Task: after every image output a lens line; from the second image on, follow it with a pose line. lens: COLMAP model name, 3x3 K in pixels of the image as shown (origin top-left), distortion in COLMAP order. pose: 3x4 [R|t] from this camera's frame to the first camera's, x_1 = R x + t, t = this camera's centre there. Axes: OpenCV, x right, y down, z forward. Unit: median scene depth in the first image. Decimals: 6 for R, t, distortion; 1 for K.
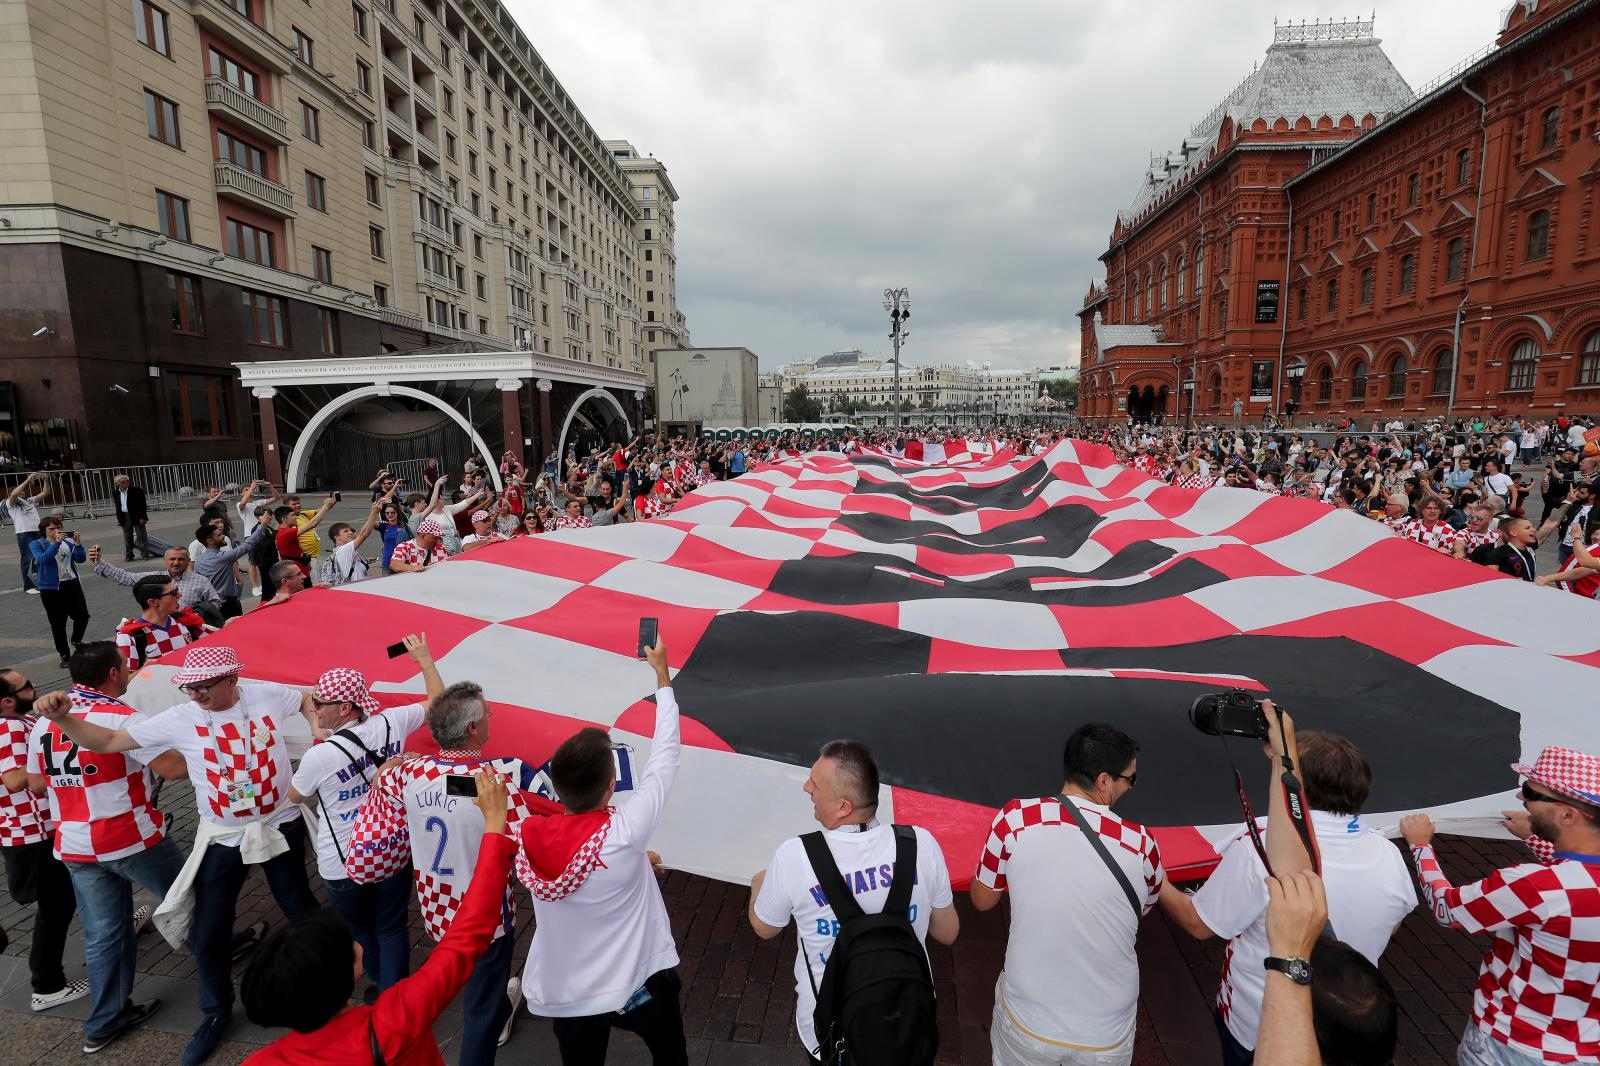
lens RADIAL K [[693.5, 0, 813.2], [0, 693.5, 527.9], [0, 0, 1]] dist [-0.031341, 0.002331]
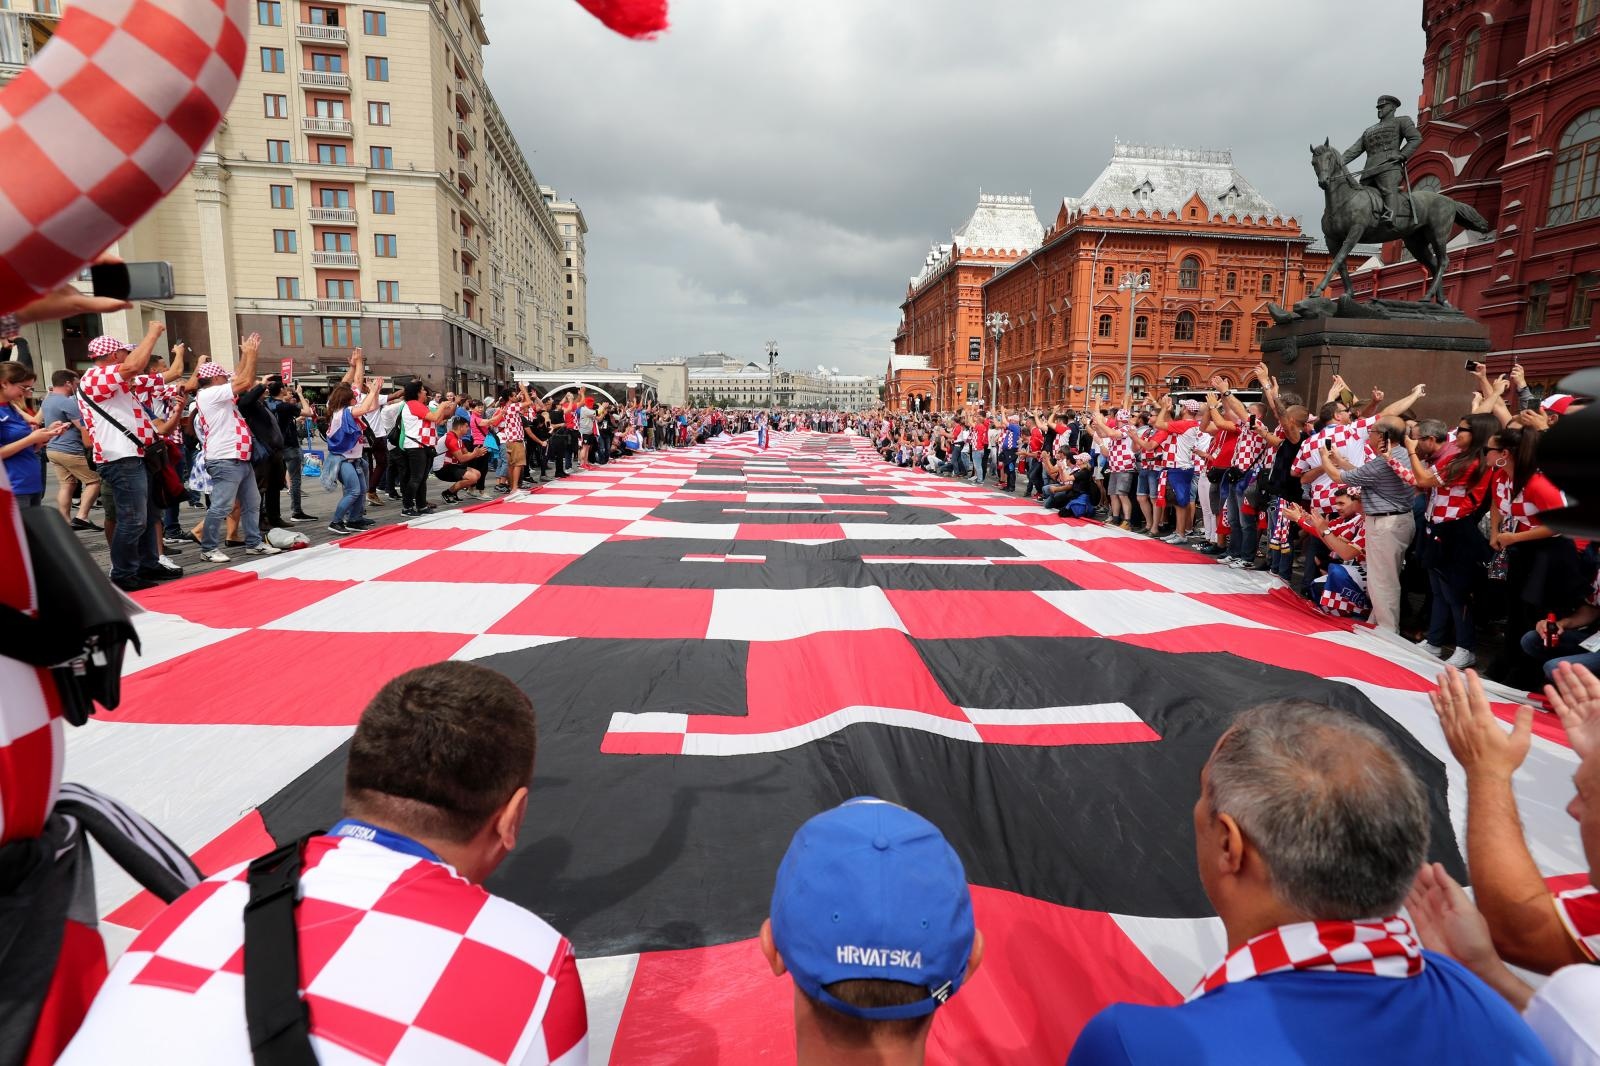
lens RADIAL K [[805.6, 0, 806.7], [0, 805.6, 551.7], [0, 0, 1]] dist [-0.045866, 0.005143]
pose [[0.981249, -0.002907, 0.192723, -0.167473], [0.002270, 0.999991, 0.003528, 0.186698], [-0.192732, -0.003024, 0.981247, -0.951027]]
